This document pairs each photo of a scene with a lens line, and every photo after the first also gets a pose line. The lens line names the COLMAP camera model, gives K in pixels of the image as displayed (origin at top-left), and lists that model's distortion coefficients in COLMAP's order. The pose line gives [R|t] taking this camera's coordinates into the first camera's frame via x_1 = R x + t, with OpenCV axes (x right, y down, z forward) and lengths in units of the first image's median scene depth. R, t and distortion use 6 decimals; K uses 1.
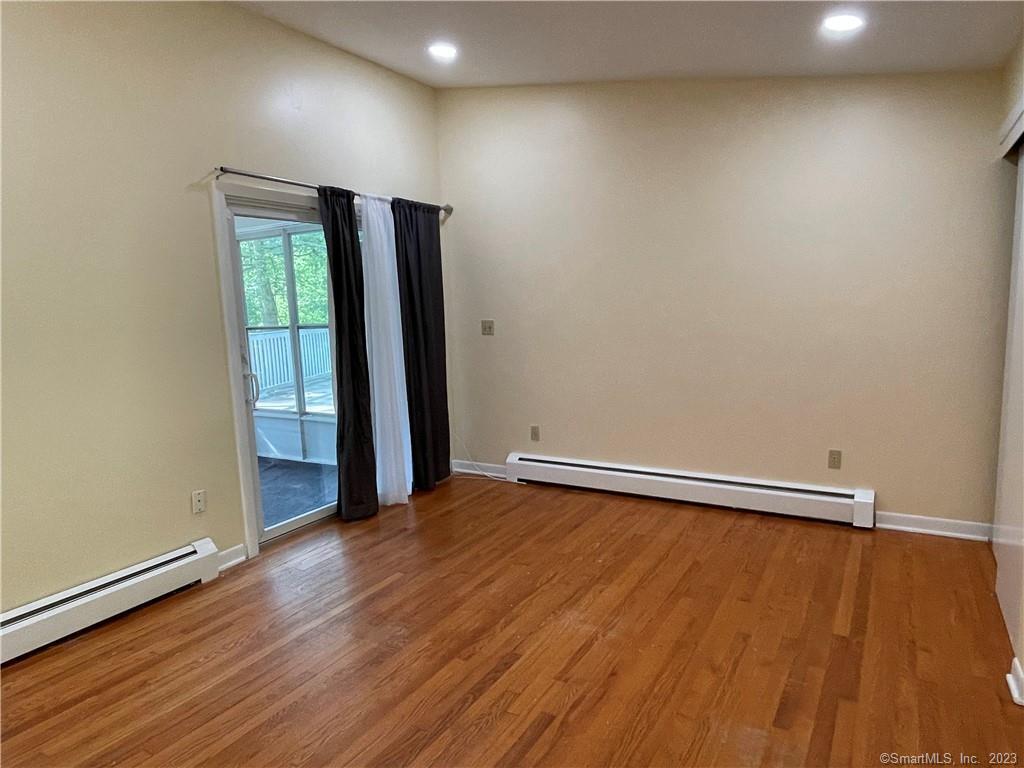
lens RADIAL K [[633.2, 0, 512.0], [0, 633.2, 384.0], [0, 0, 1]] dist [-0.002377, -0.000312]
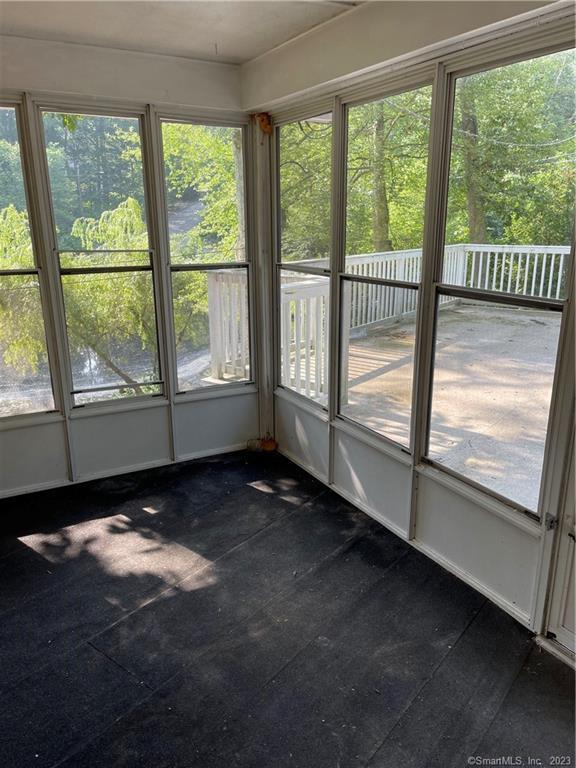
lens RADIAL K [[587.2, 0, 288.0], [0, 587.2, 384.0], [0, 0, 1]] dist [-0.002136, -0.000939]
pose [[0.869739, 0.176056, -0.461041, -0.213256], [-0.099387, 0.977548, 0.185803, -0.087811], [0.483401, -0.115778, 0.867709, 0.537957]]
